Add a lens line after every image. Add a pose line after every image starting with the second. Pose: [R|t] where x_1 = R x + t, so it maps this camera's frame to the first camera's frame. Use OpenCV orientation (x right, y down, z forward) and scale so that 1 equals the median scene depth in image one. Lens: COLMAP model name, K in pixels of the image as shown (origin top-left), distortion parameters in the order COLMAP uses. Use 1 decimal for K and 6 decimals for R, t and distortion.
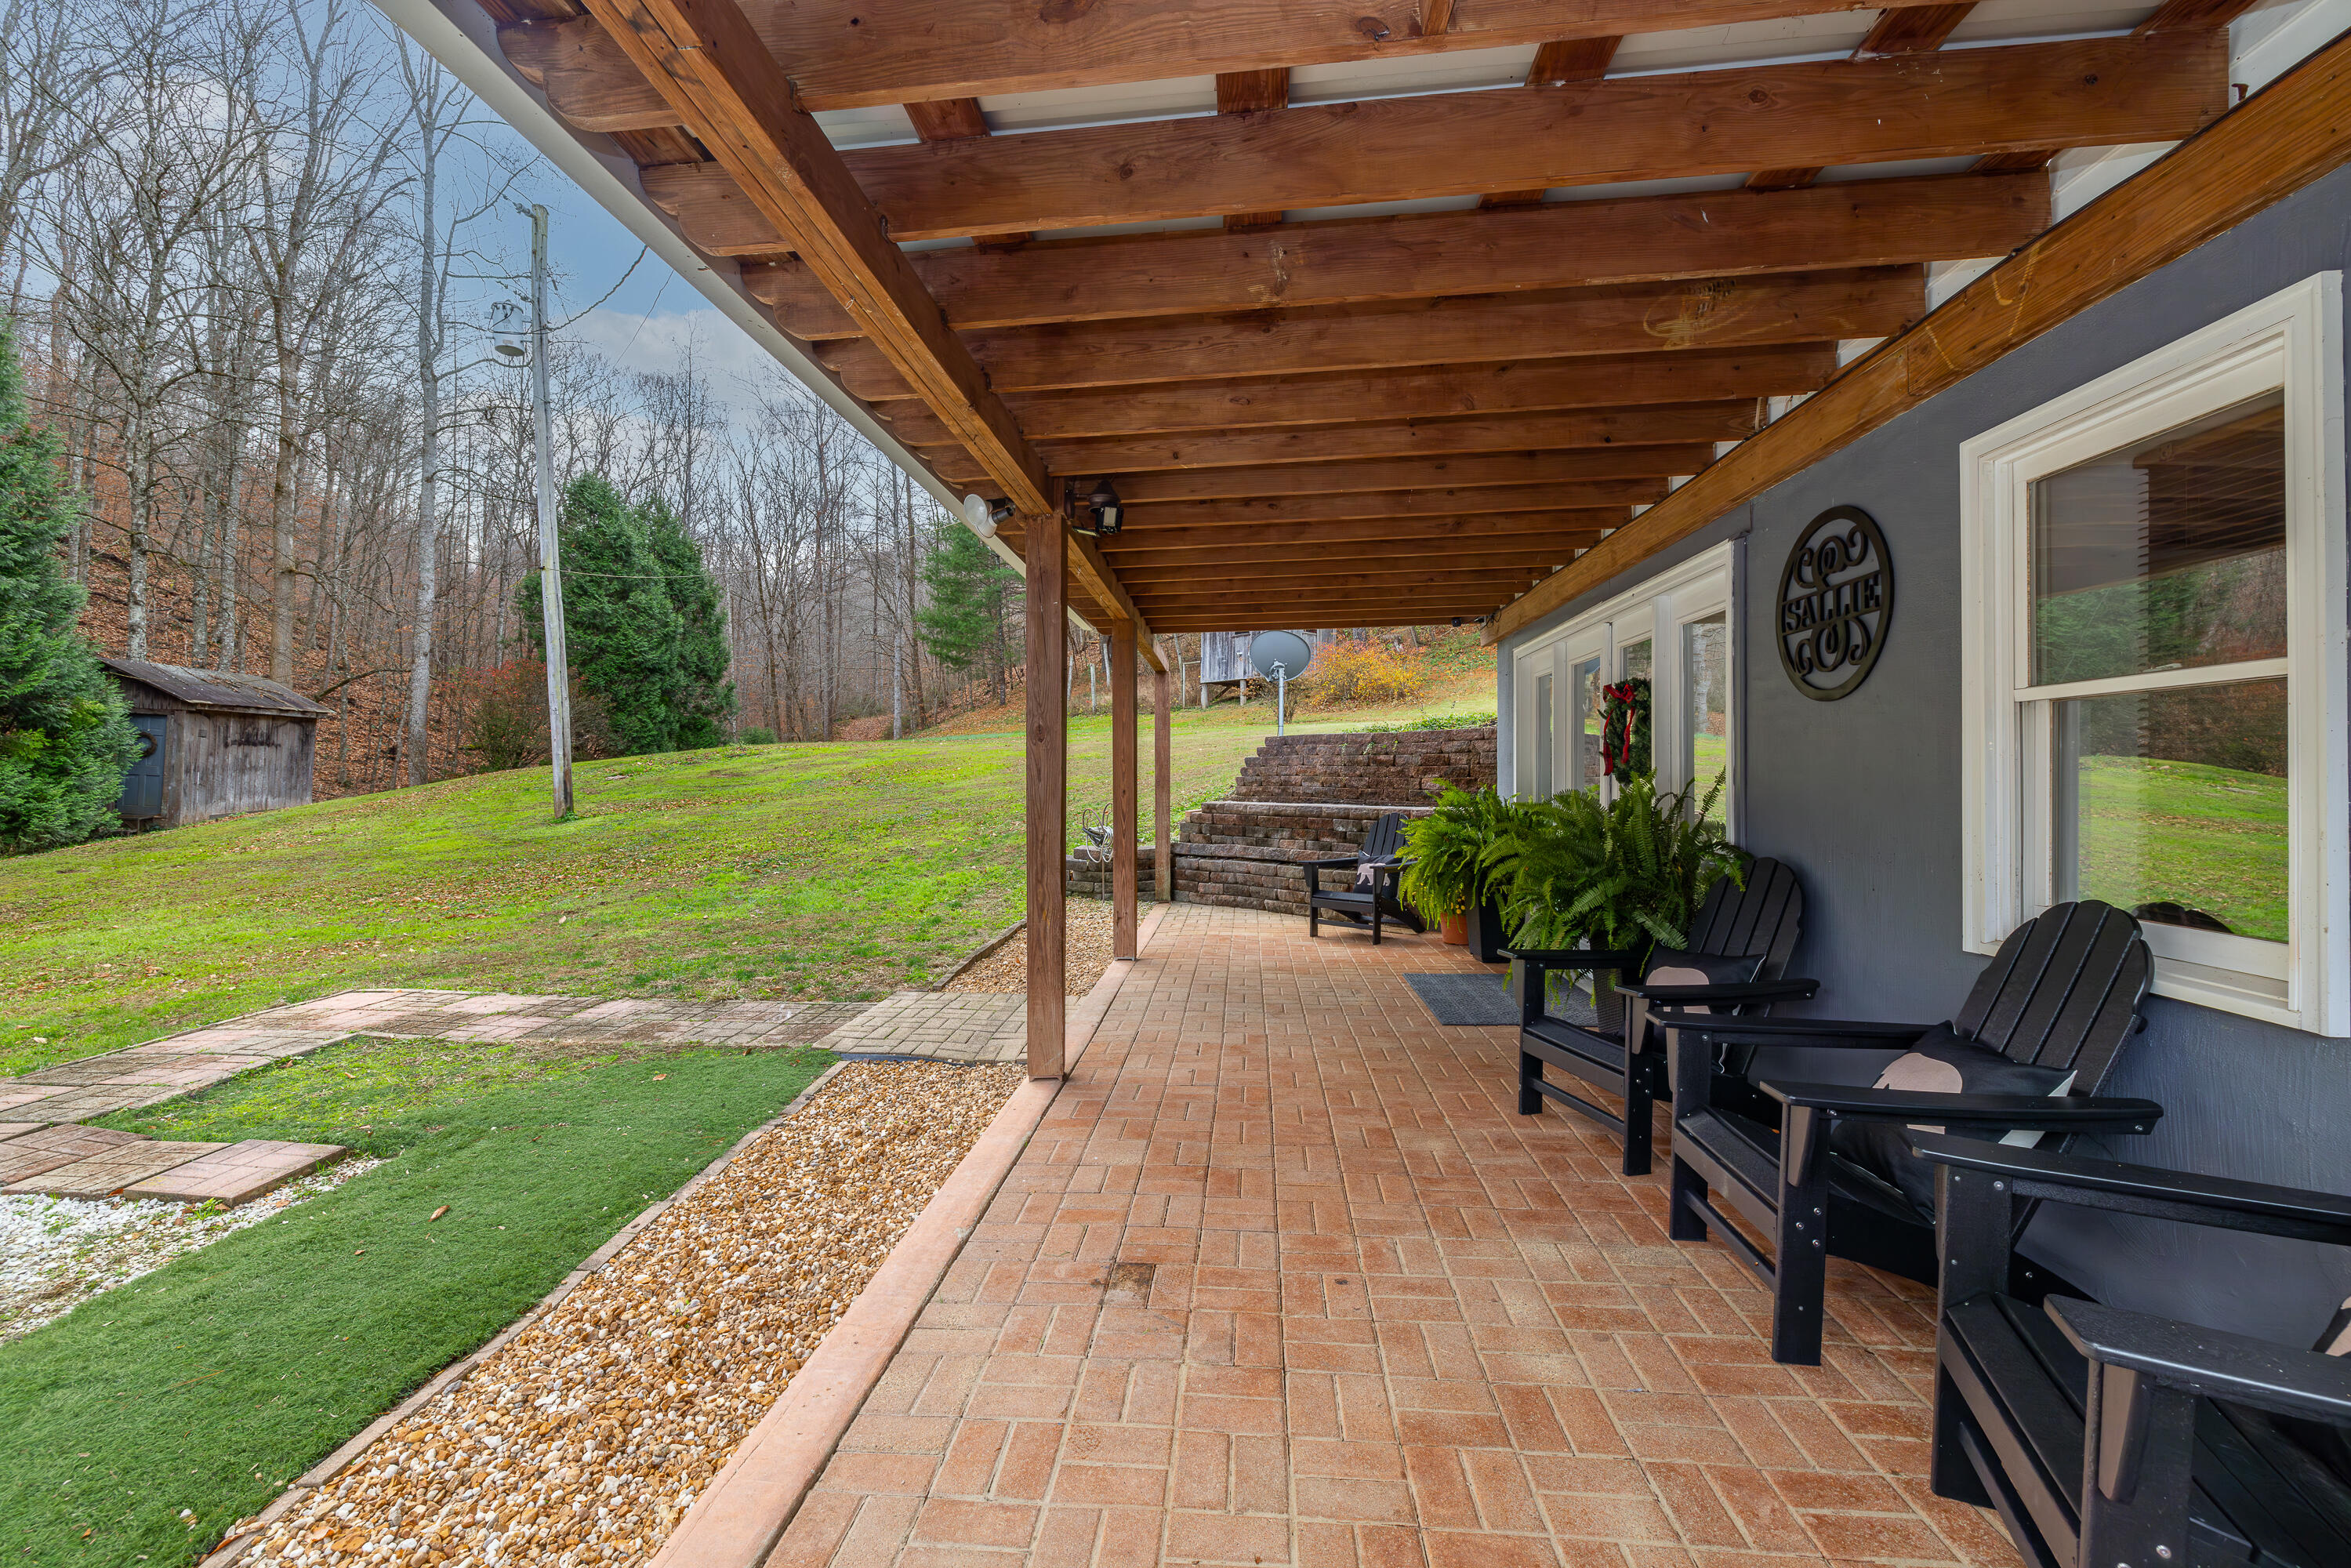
lens RADIAL K [[992.9, 0, 1175.5], [0, 992.9, 784.0], [0, 0, 1]] dist [-0.000085, -0.000007]
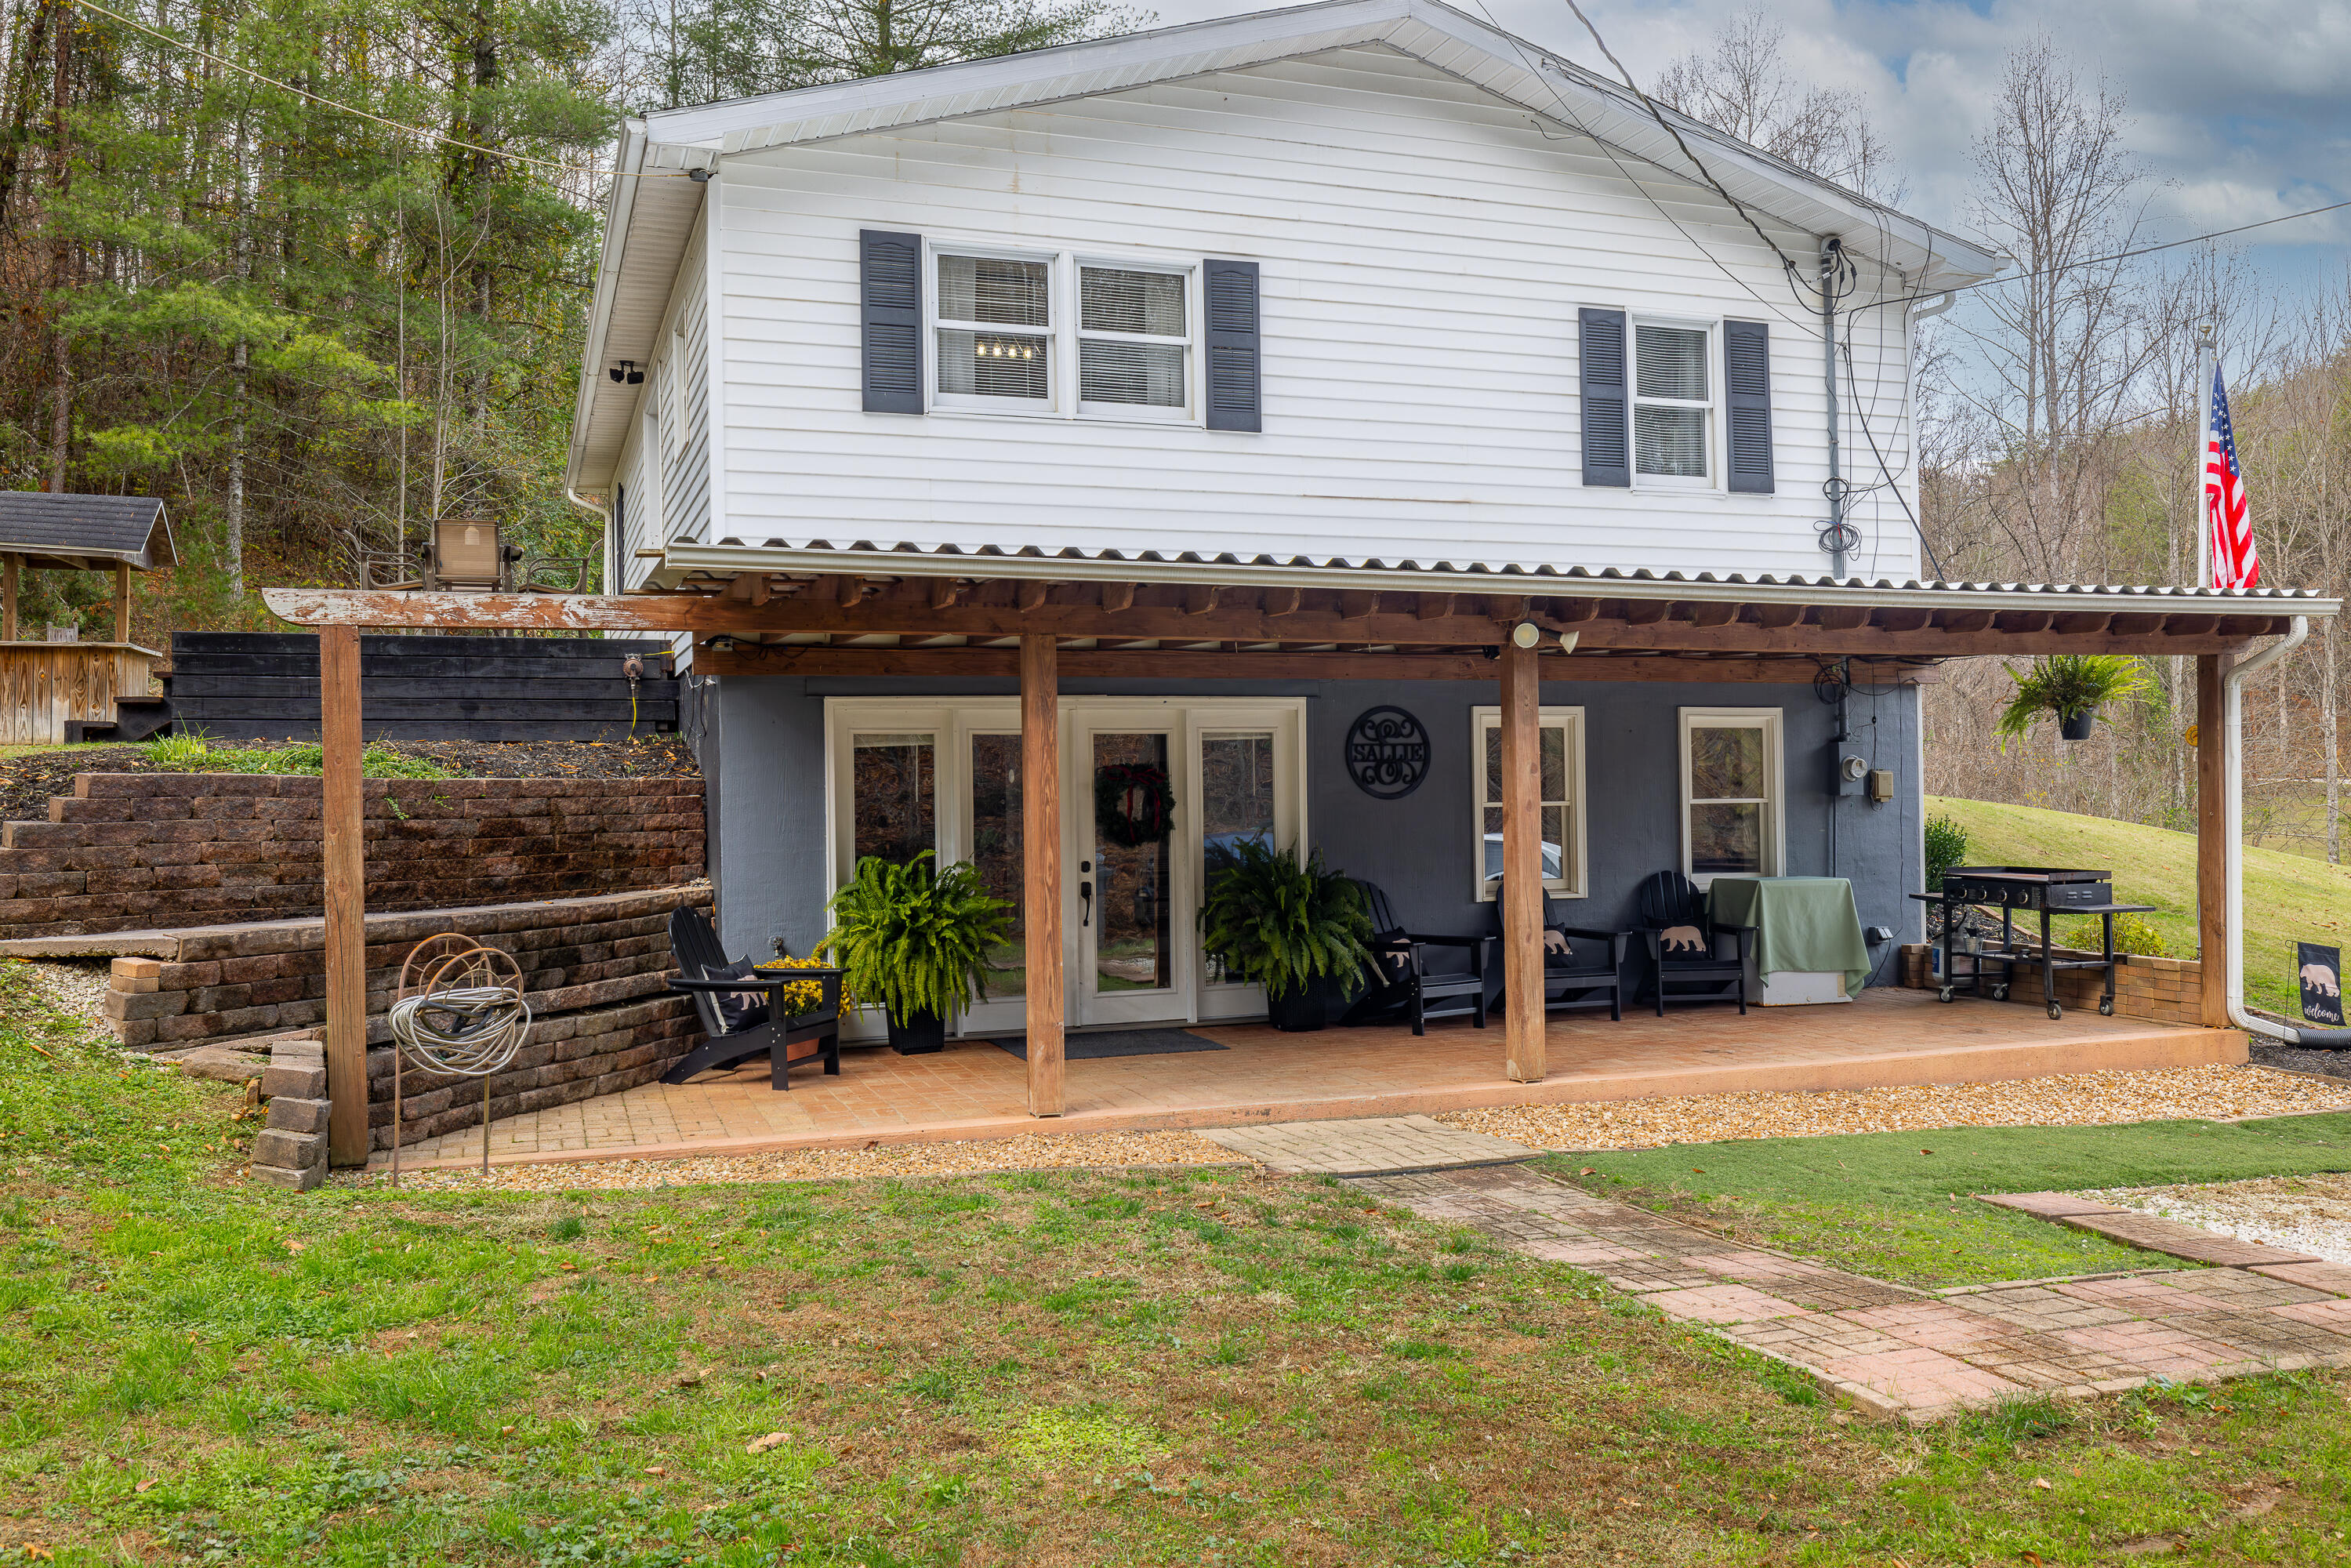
lens RADIAL K [[1881.8, 0, 1175.5], [0, 1881.8, 784.0], [0, 0, 1]] dist [0.000039, -0.000045]
pose [[-0.430522, 0.011207, 0.902511, -0.989785], [0.017718, 0.999835, -0.003963, -0.039766], [-0.902406, 0.014284, -0.430649, 1.140030]]
